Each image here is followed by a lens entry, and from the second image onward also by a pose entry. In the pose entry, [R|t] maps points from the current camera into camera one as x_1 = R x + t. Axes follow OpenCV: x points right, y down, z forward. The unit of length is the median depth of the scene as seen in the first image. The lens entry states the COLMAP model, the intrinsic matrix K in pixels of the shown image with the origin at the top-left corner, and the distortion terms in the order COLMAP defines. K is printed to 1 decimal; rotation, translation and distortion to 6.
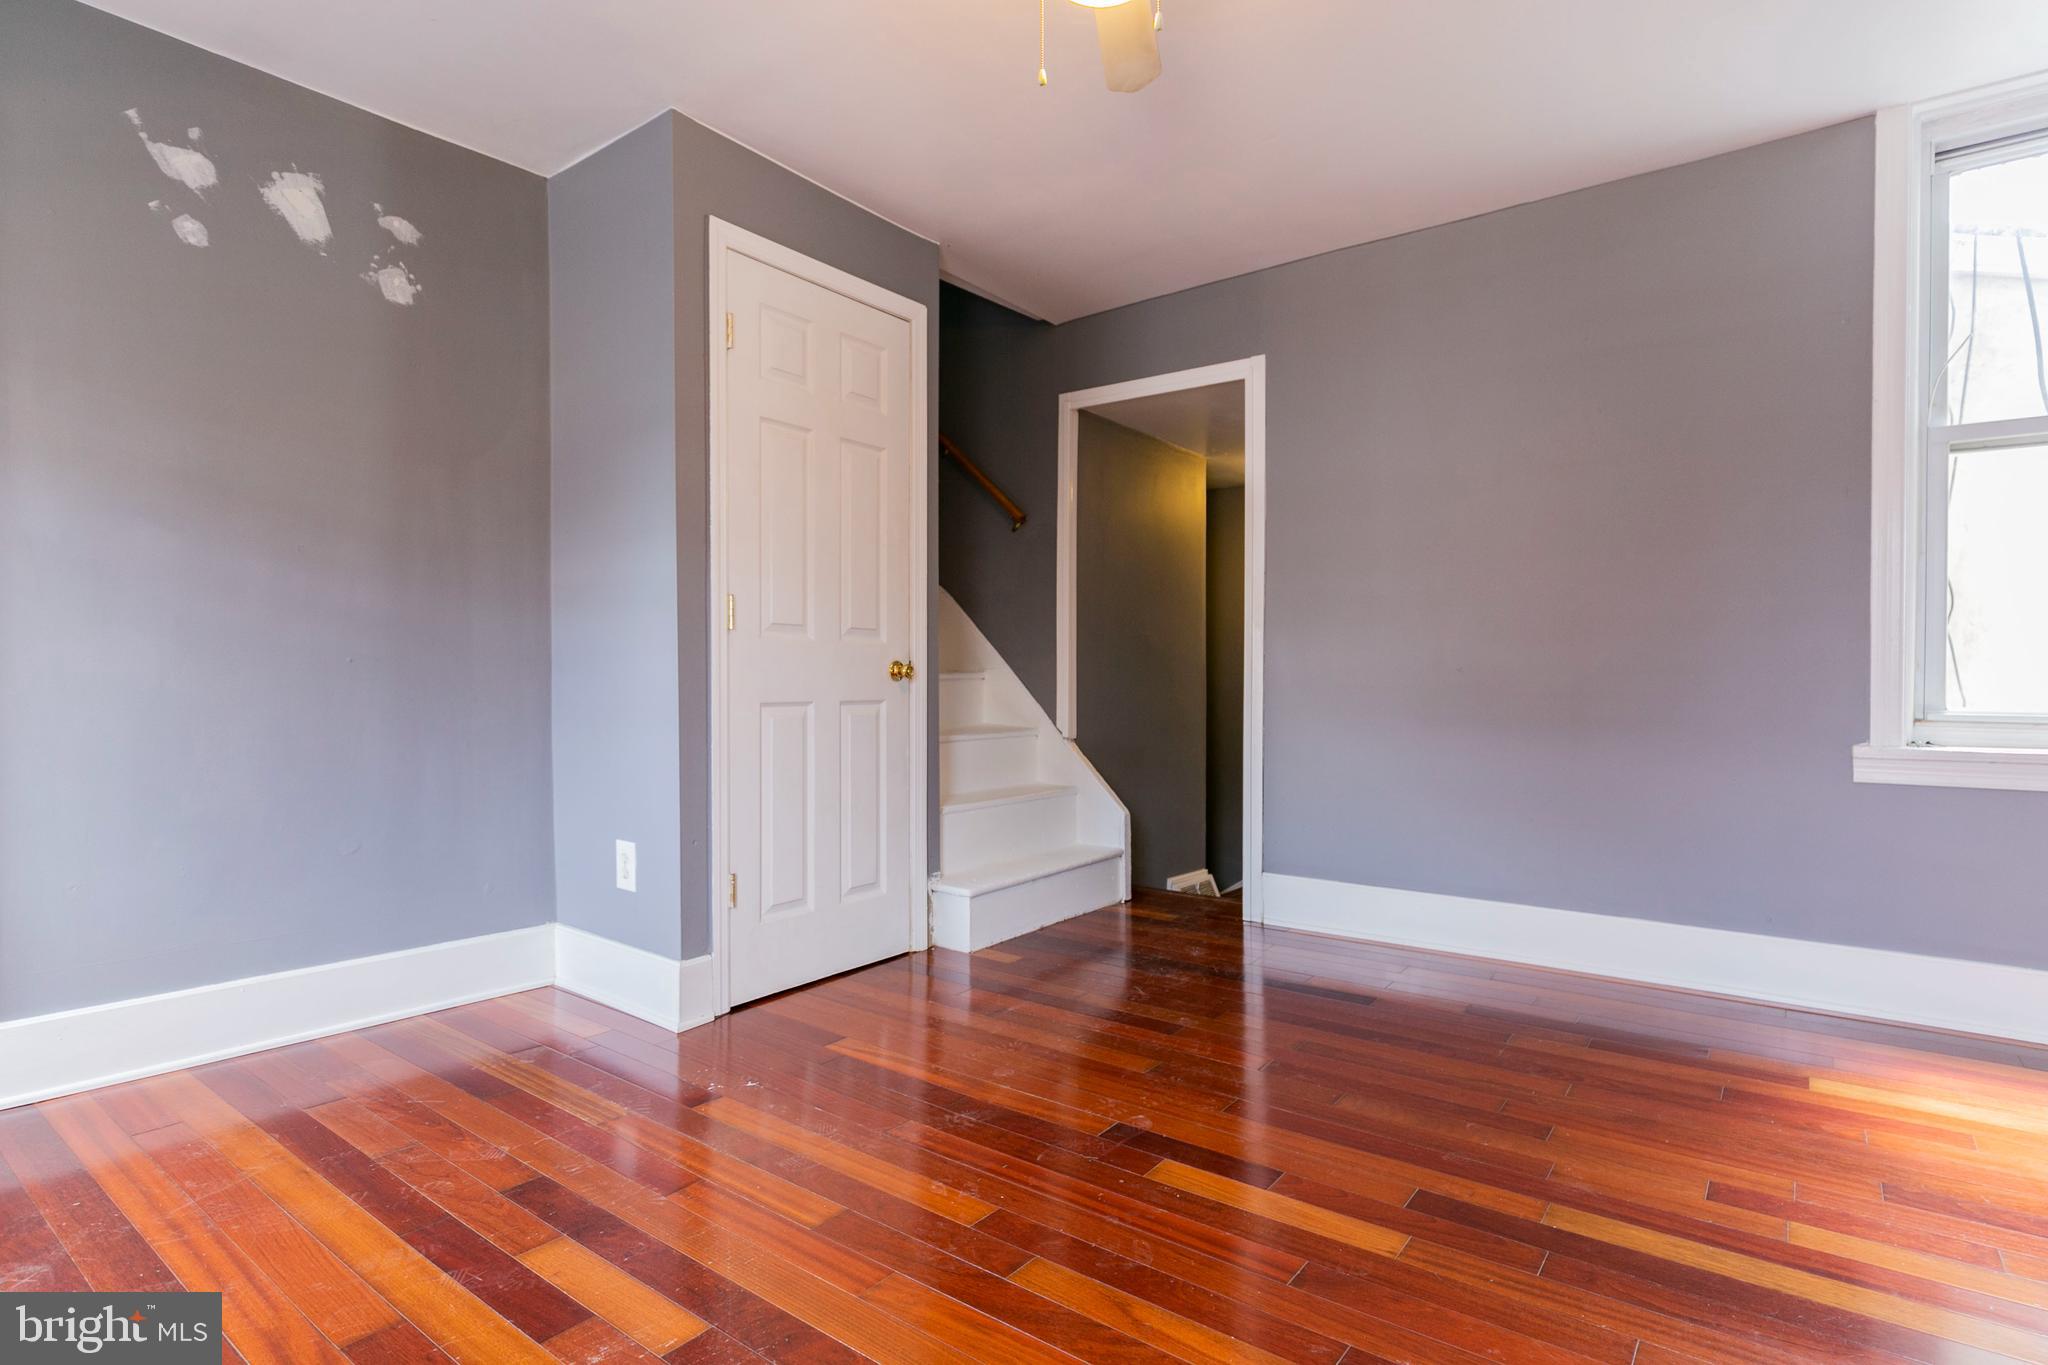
lens RADIAL K [[1012.4, 0, 1024.0], [0, 1012.4, 682.5], [0, 0, 1]] dist [-0.000737, -0.000370]
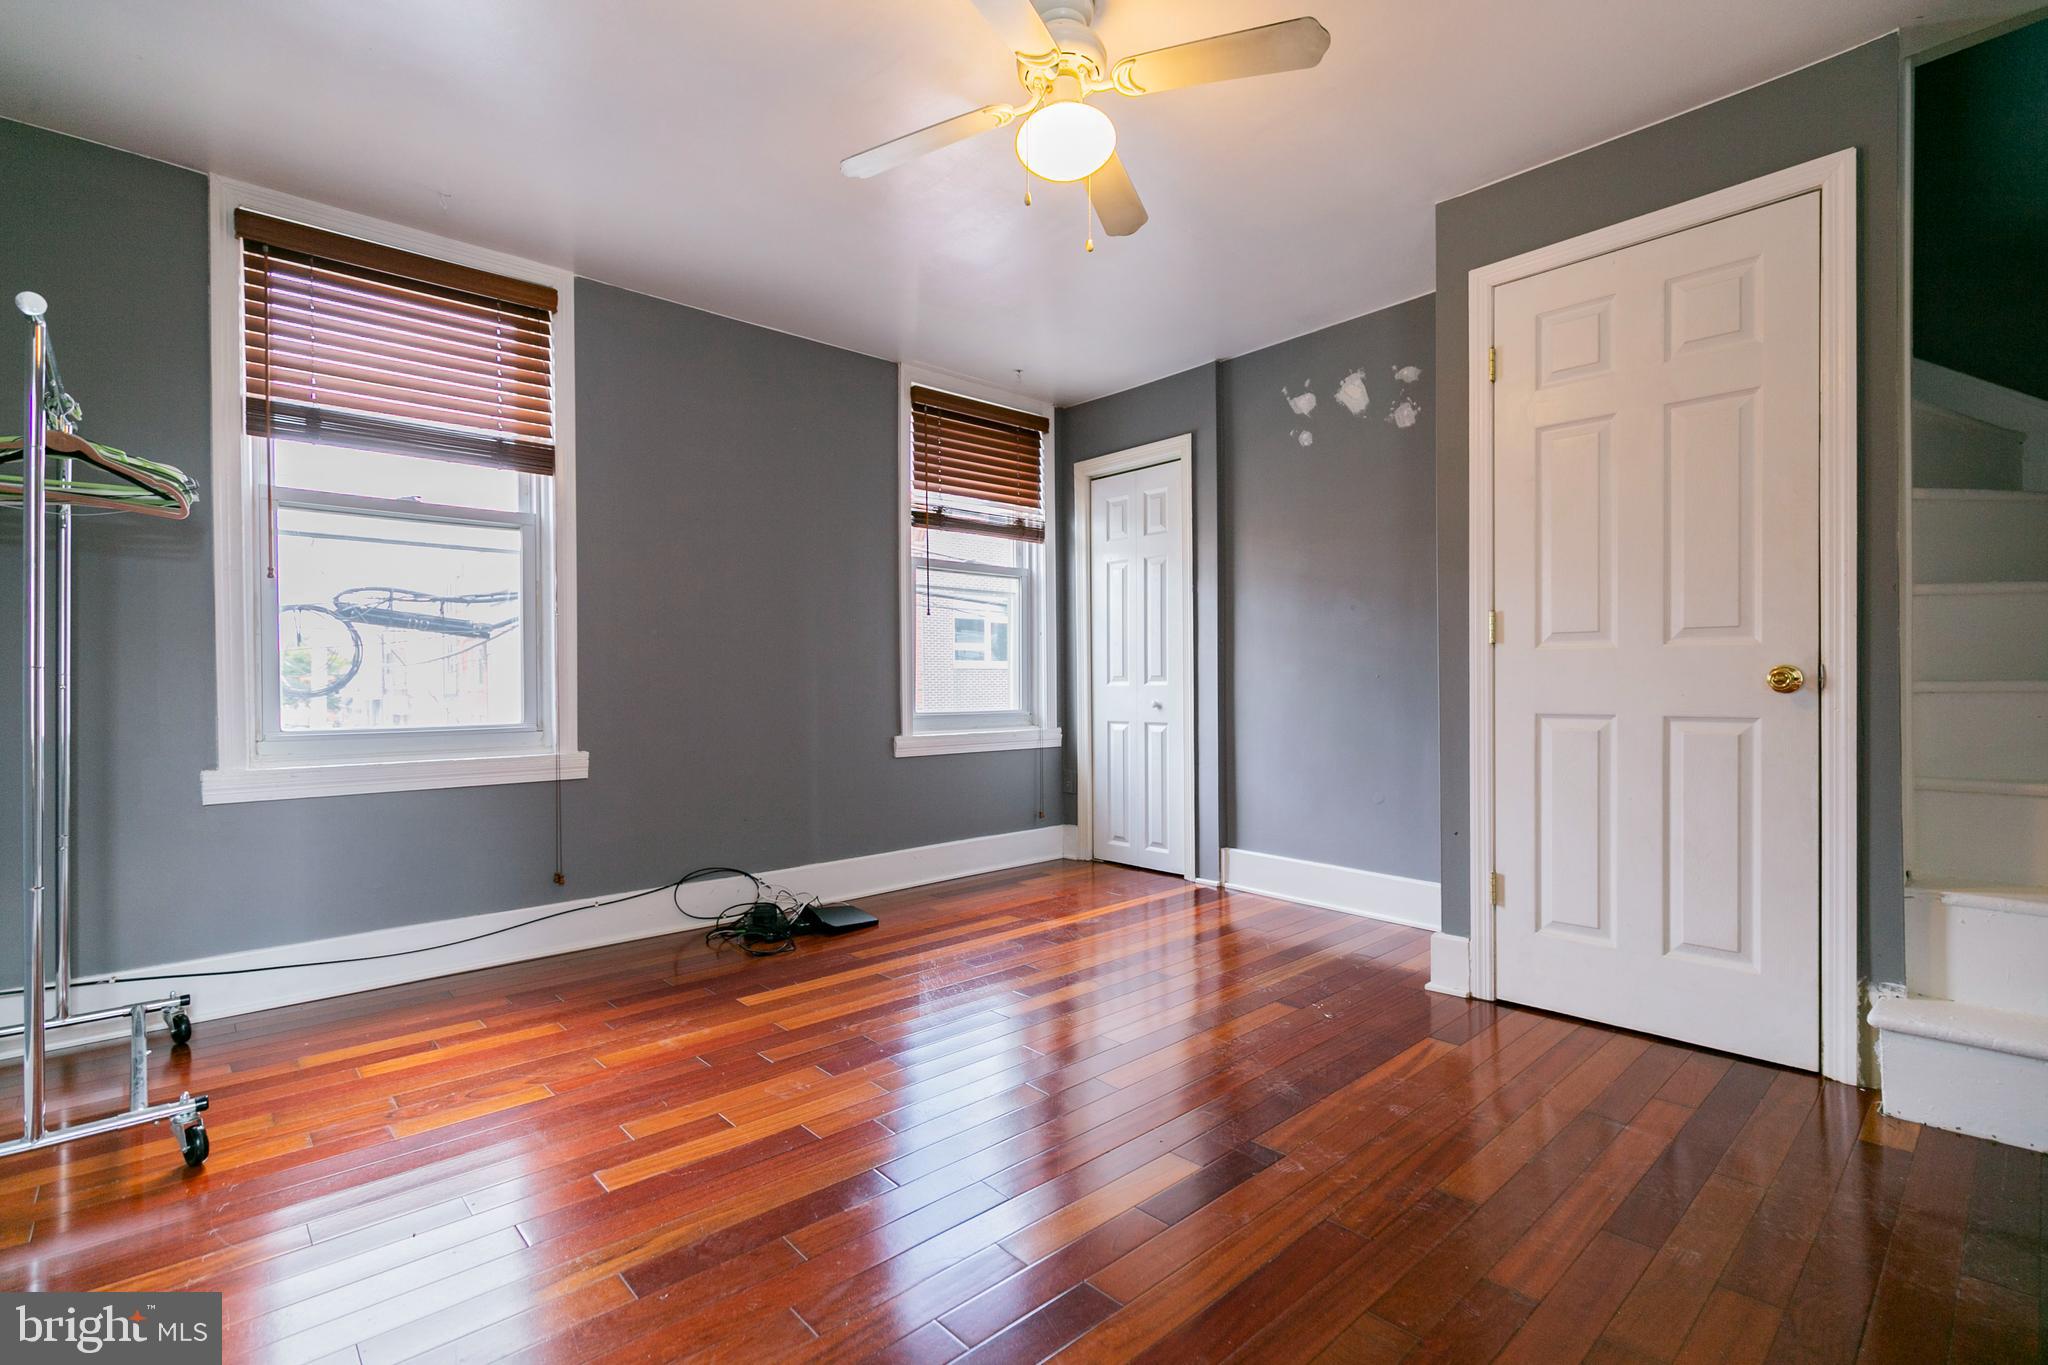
lens RADIAL K [[952.2, 0, 1045.5], [0, 952.2, 678.9], [0, 0, 1]] dist [-0.000824, -0.000653]
pose [[-0.167244, -0.005990, -0.985897, 0.772741], [-0.000614, 0.999982, -0.005972, -0.008525], [0.985915, -0.000393, -0.167245, 0.699009]]
